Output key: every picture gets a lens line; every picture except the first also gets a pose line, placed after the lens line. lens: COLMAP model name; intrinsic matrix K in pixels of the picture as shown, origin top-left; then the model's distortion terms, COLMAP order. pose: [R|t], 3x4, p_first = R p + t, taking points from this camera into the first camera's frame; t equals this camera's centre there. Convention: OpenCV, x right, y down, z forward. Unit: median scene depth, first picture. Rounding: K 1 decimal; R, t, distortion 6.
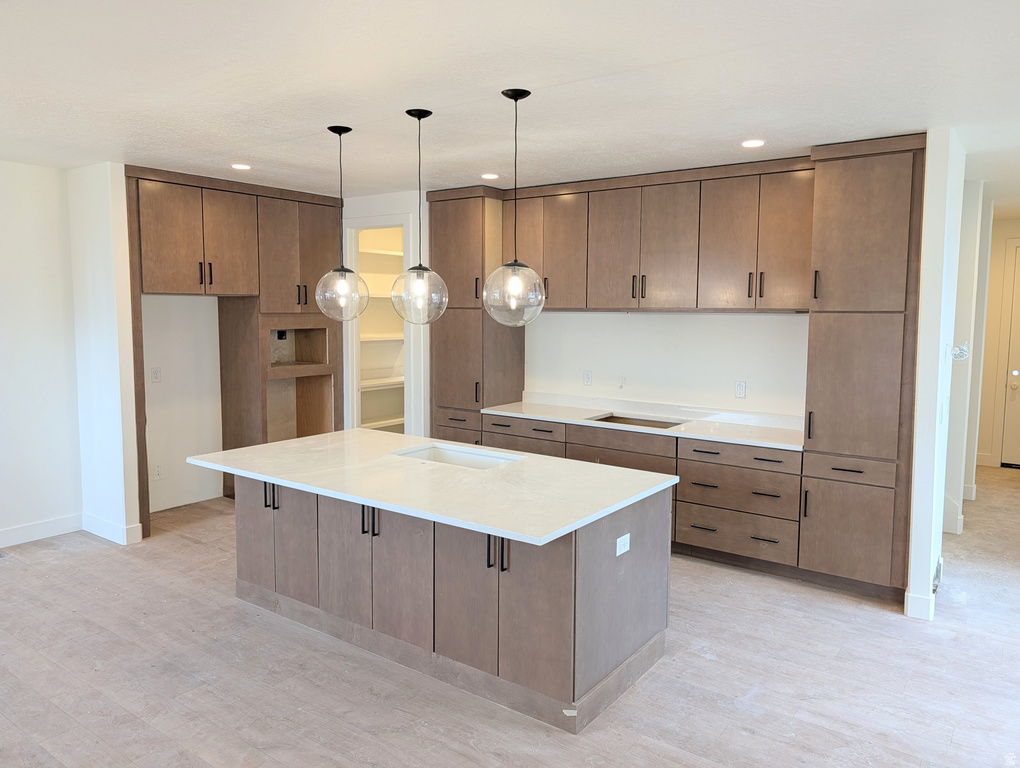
lens RADIAL K [[735.4, 0, 512.9], [0, 735.4, 367.1], [0, 0, 1]] dist [0.022923, -0.017181]
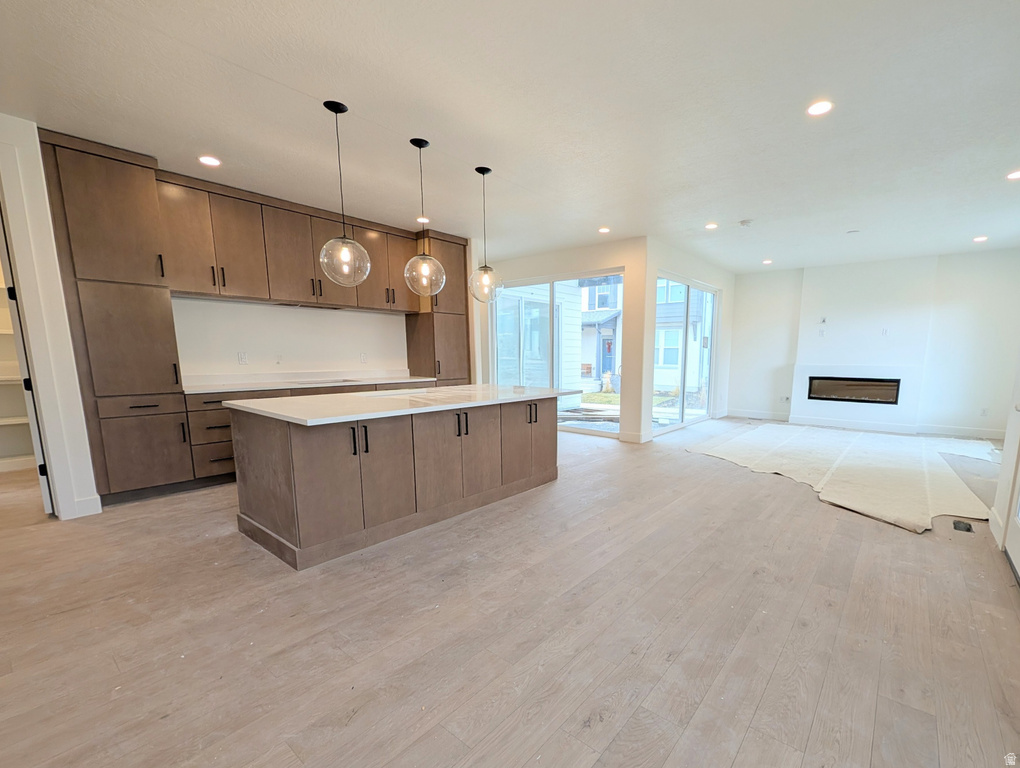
lens RADIAL K [[453.3, 0, 562.9], [0, 453.3, 424.3], [0, 0, 1]] dist [0.003070, -0.000287]
pose [[0.019713, -0.163426, 0.986359, -0.929377], [0.074572, 0.984043, 0.161551, 0.057886], [-0.997021, 0.070370, 0.031586, 0.642018]]
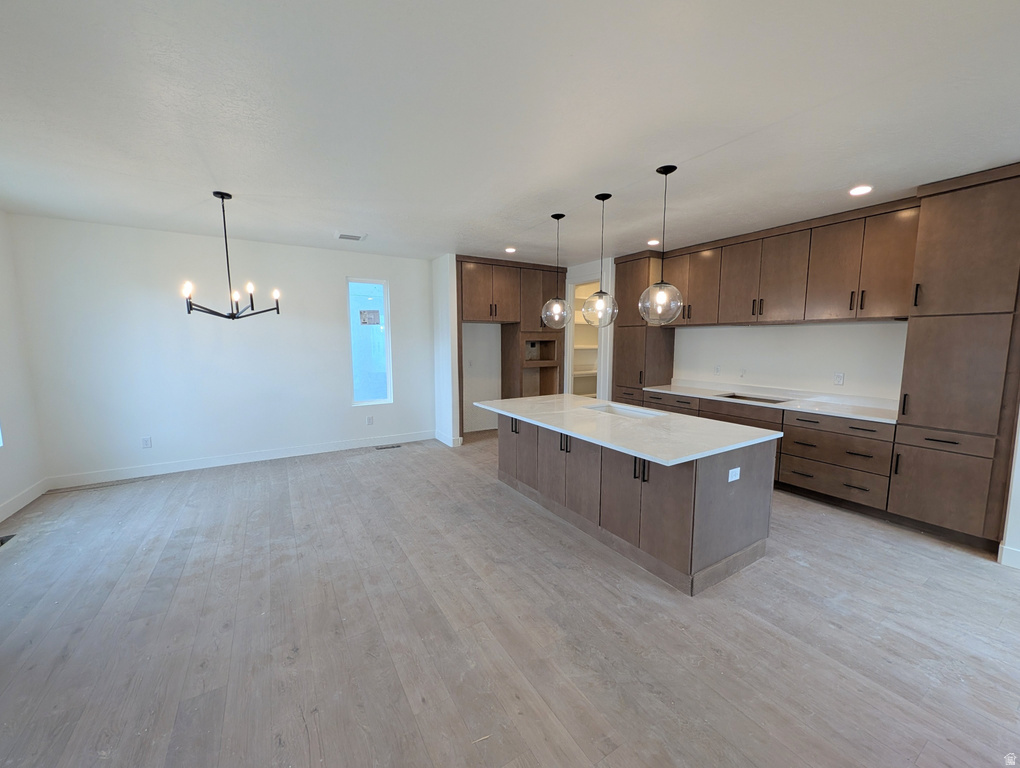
lens RADIAL K [[394.6, 0, 512.0], [0, 394.6, 383.5], [0, 0, 1]] dist [-0.001131, 0.001083]
pose [[0.924987, 0.034433, -0.378436, 0.026074], [-0.024631, 0.999225, 0.030714, 0.039268], [0.379200, -0.019089, 0.925118, 0.100334]]
